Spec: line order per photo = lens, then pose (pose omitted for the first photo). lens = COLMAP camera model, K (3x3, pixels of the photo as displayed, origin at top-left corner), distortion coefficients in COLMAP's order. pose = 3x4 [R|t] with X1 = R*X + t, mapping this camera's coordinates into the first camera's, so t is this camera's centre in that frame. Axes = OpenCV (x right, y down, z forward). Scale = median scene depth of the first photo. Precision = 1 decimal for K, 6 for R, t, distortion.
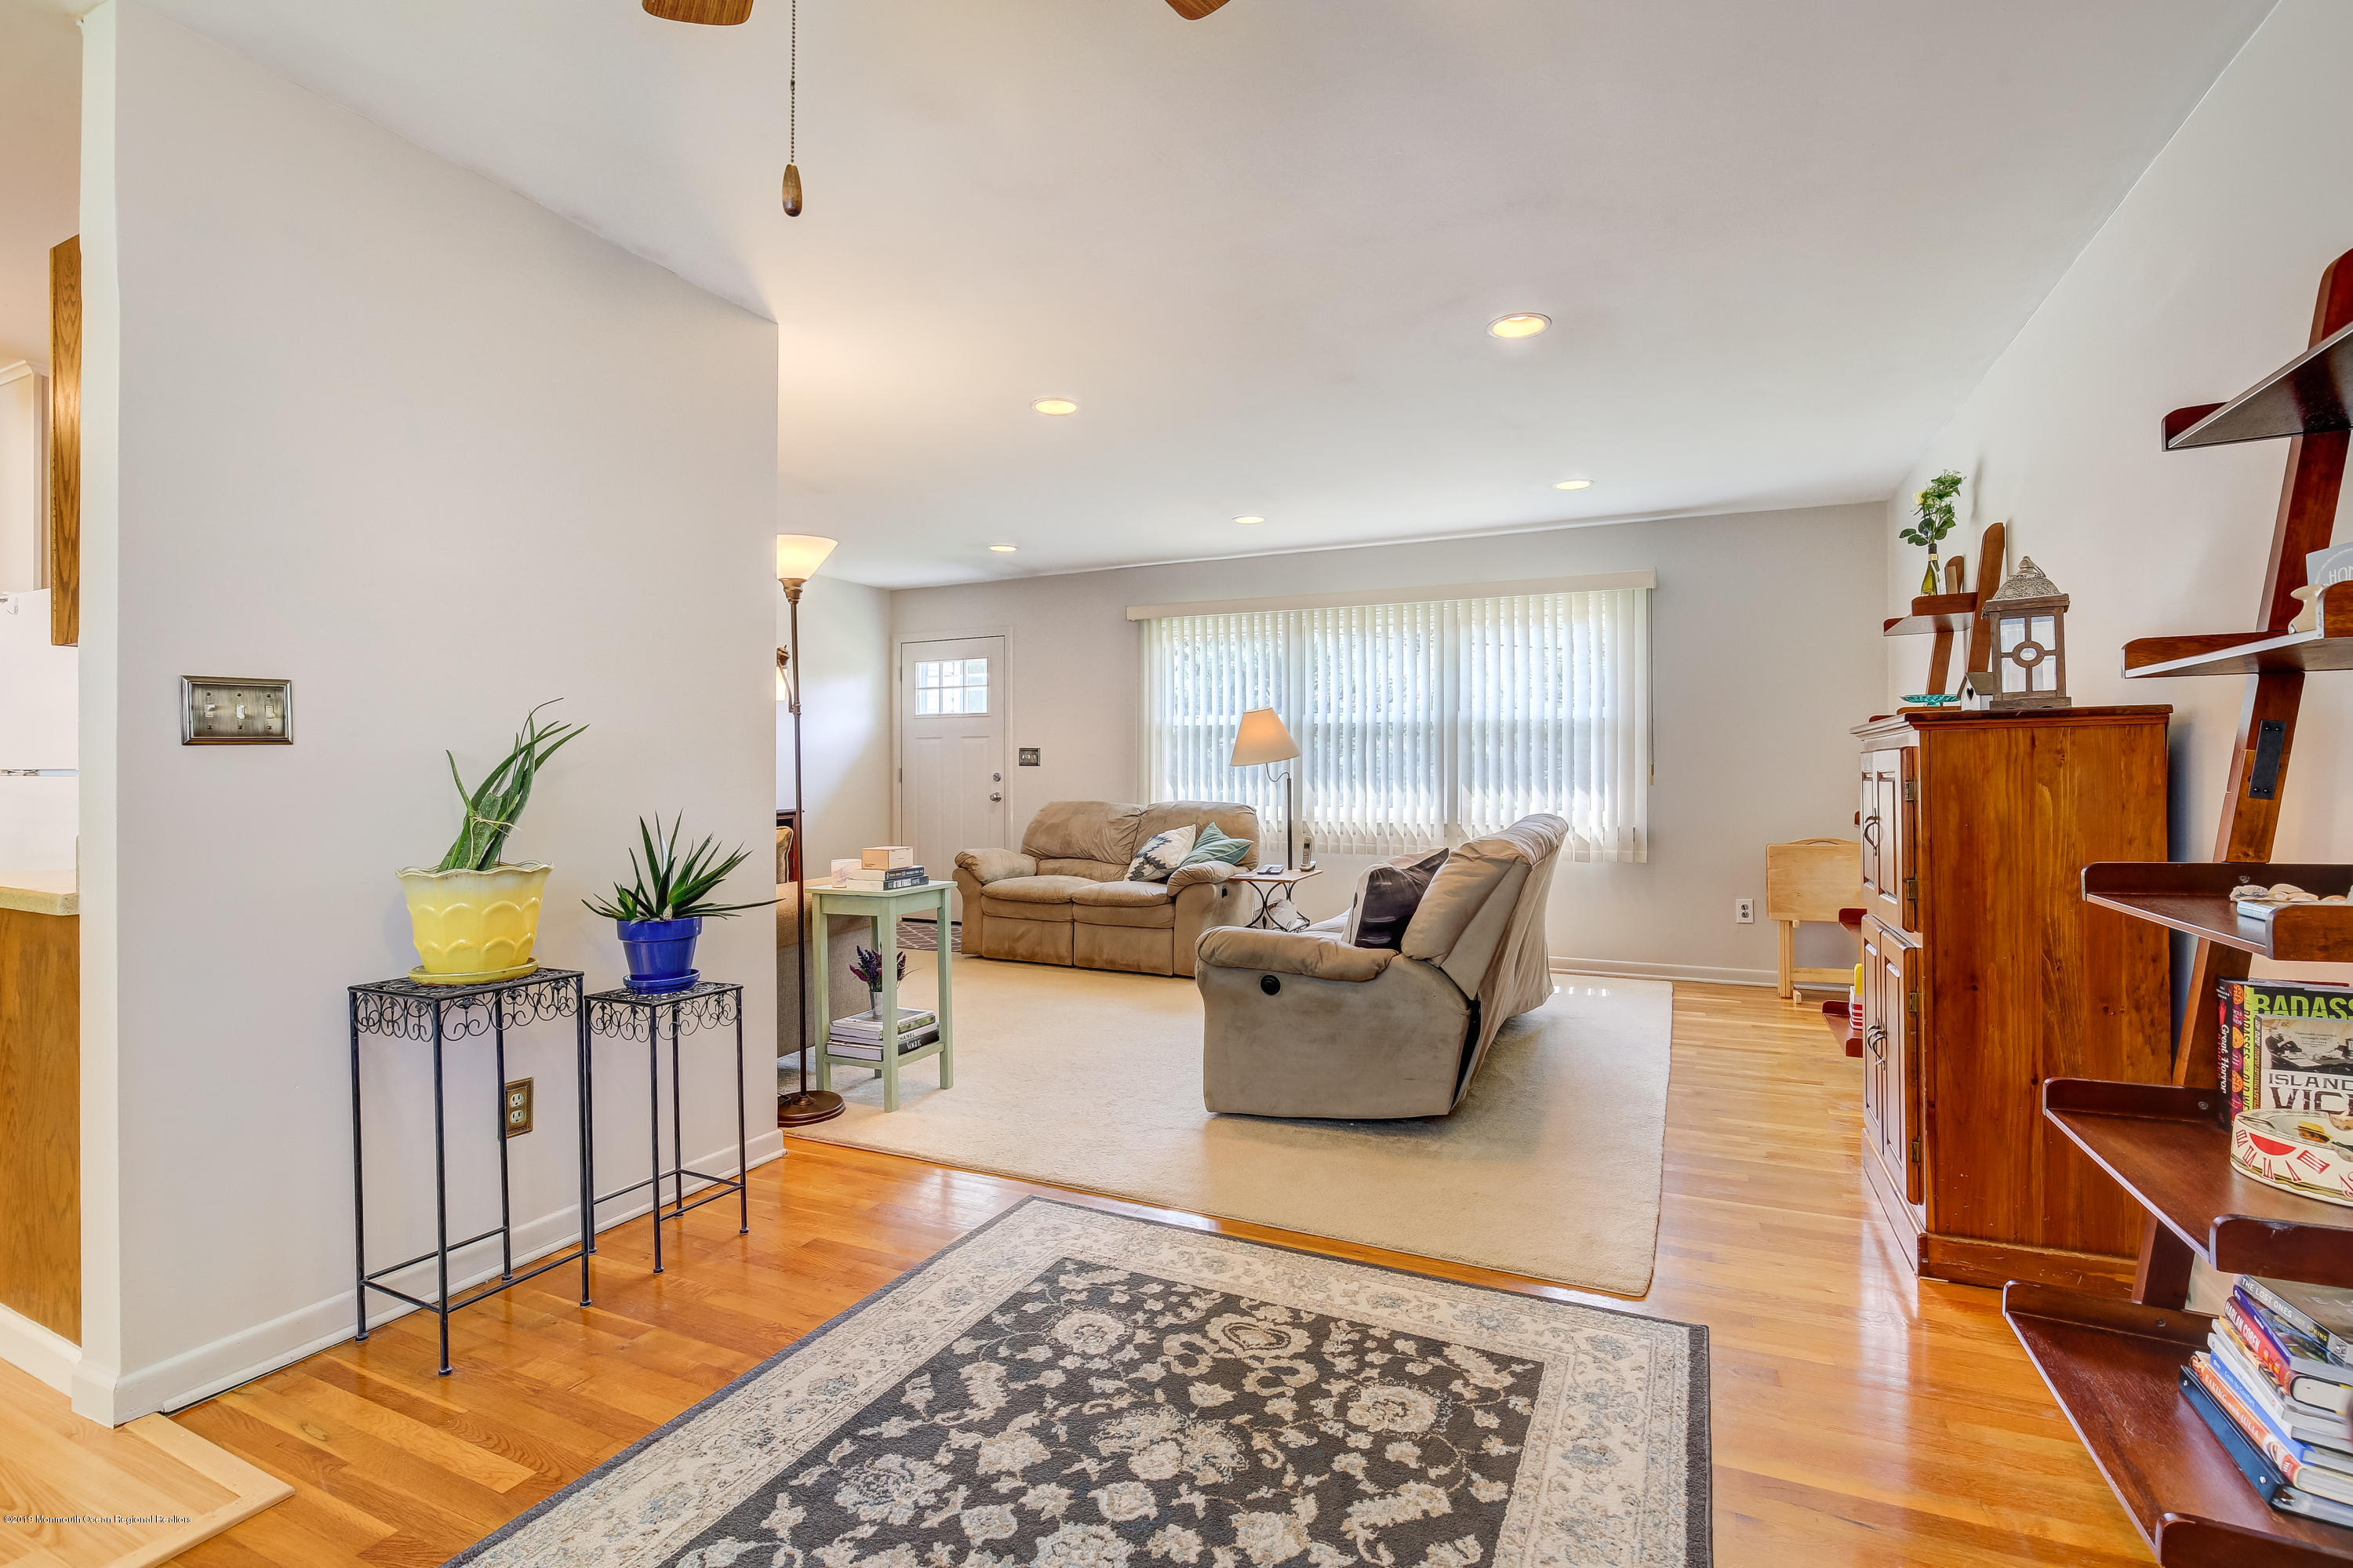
lens RADIAL K [[1077.6, 0, 1177.4], [0, 1077.6, 788.2], [0, 0, 1]] dist [-0.017515, 0.000681]
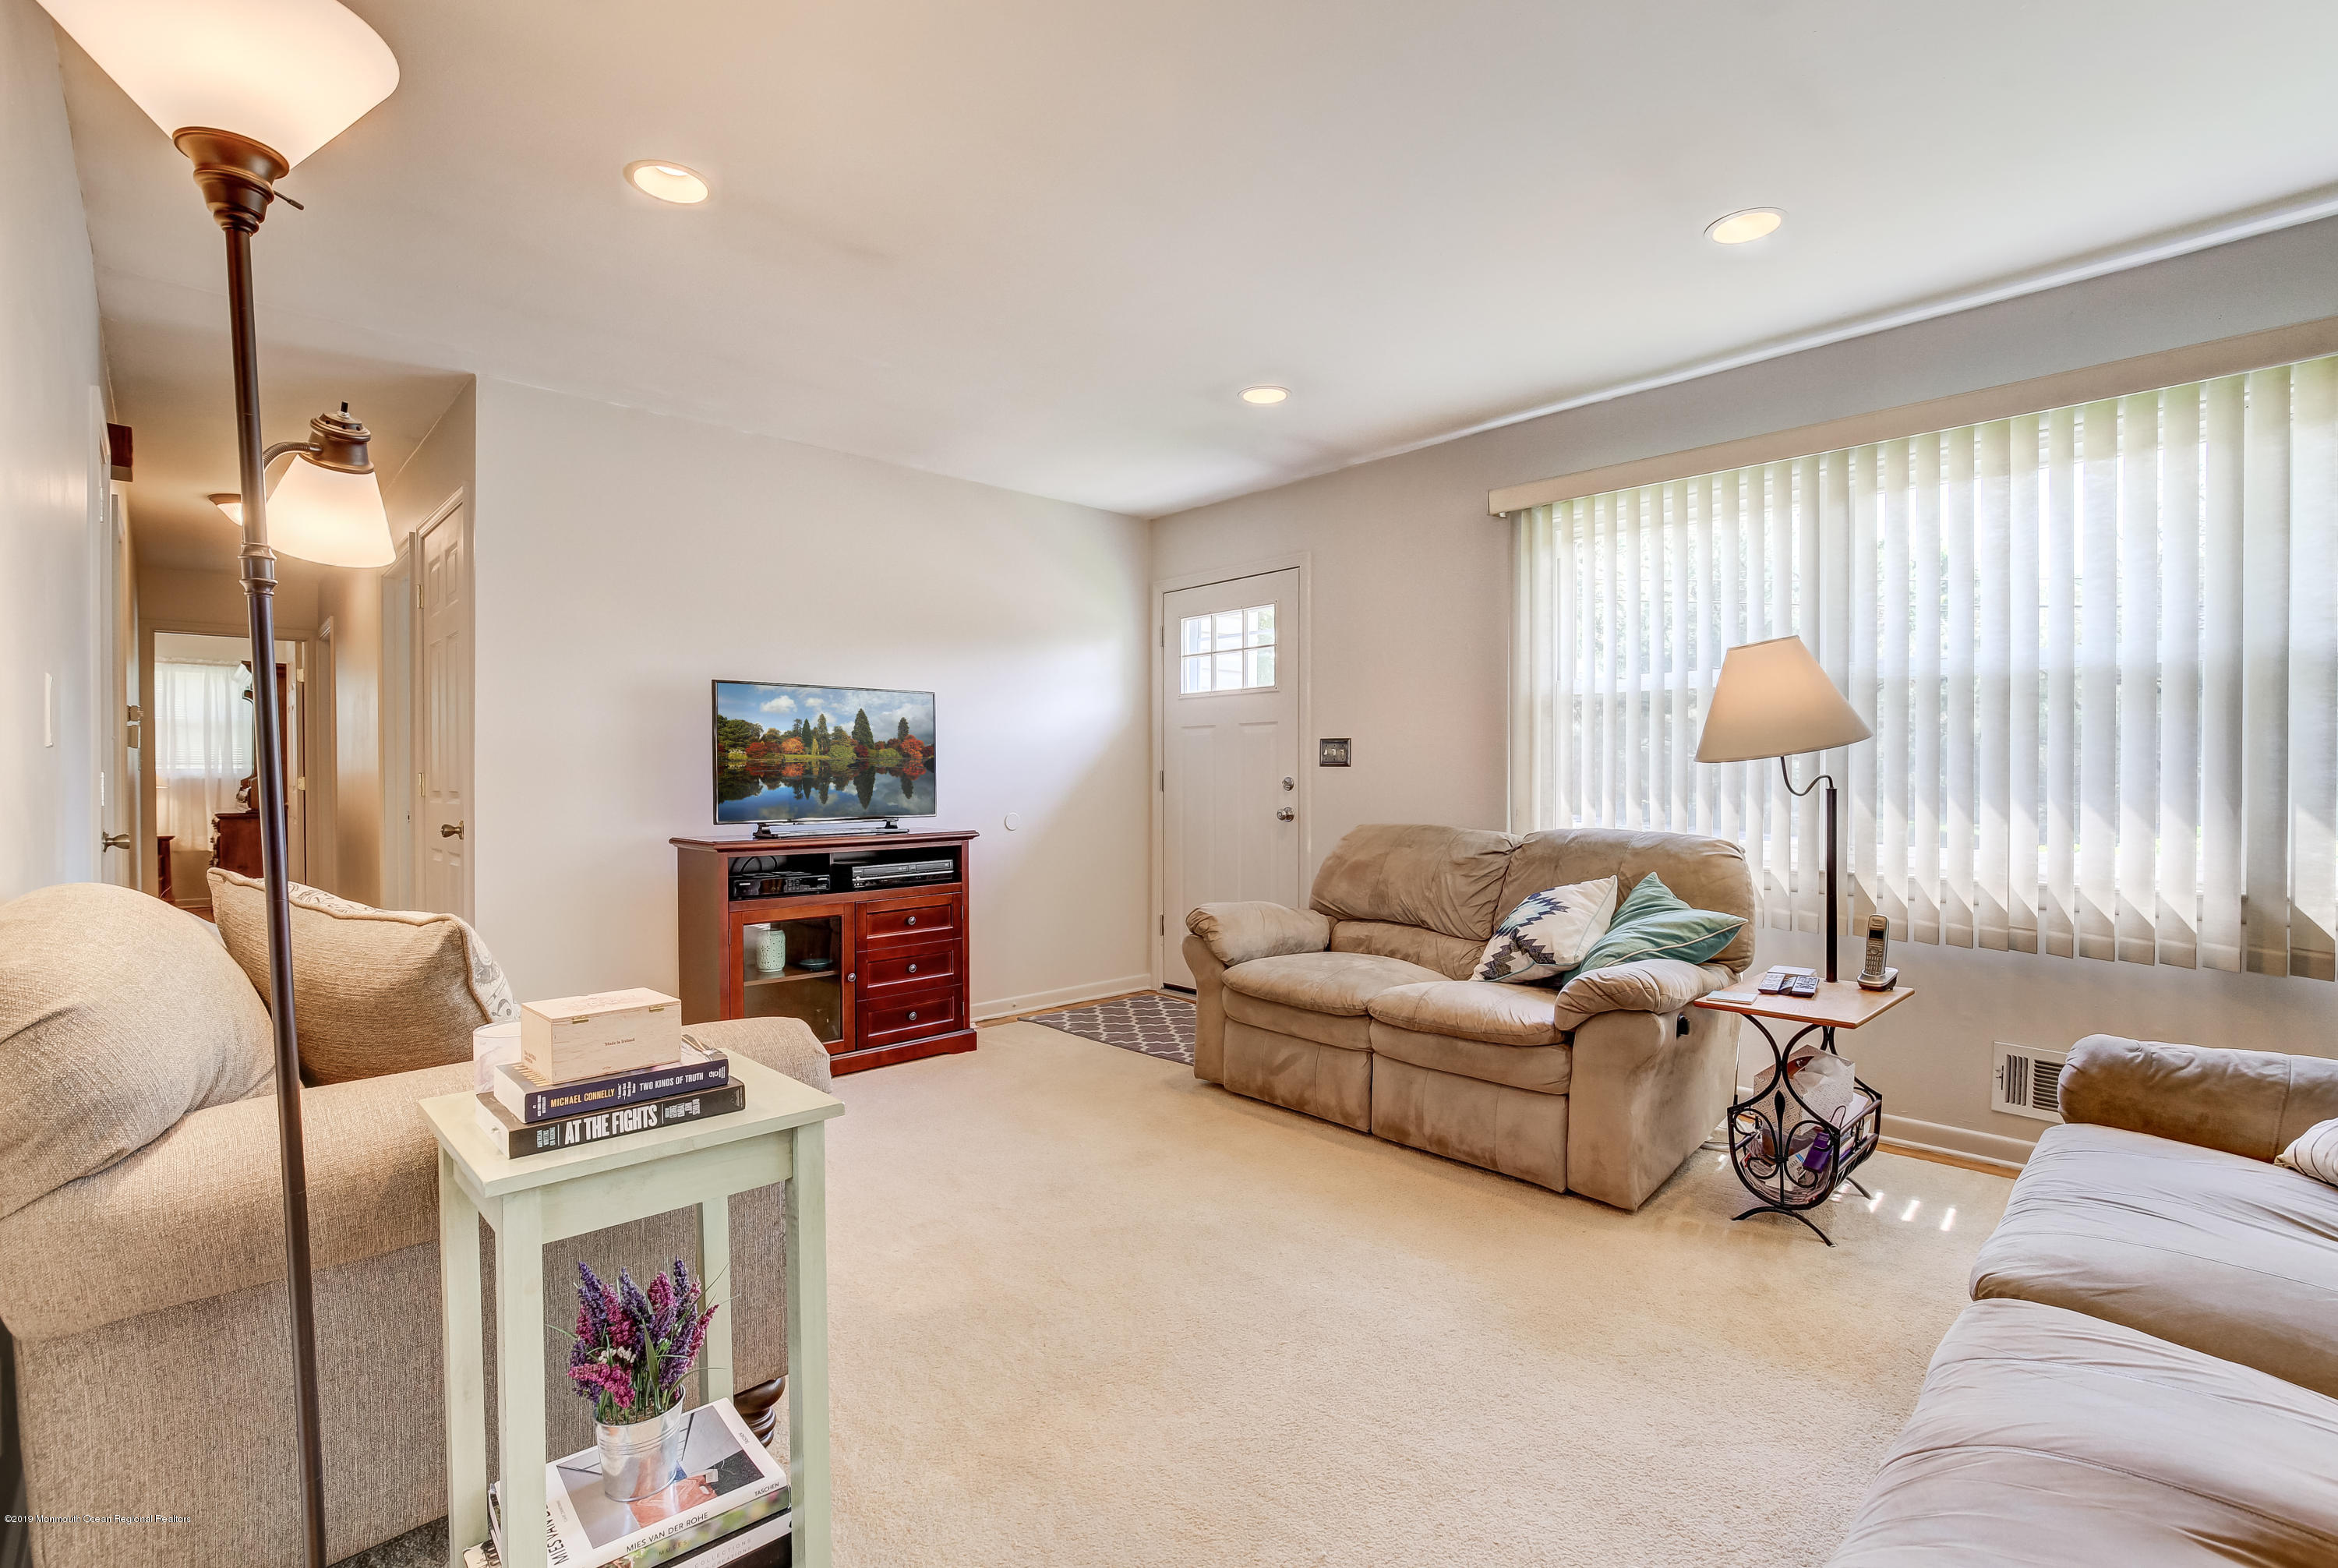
lens RADIAL K [[1070.7, 0, 1169.9], [0, 1070.7, 788.2], [0, 0, 1]] dist [-0.017515, 0.000681]
pose [[0.930105, 0.004723, -0.367263, 0.005028], [-0.007585, 0.999951, -0.006350, -0.003796], [0.367215, 0.008692, 0.930095, 0.439944]]
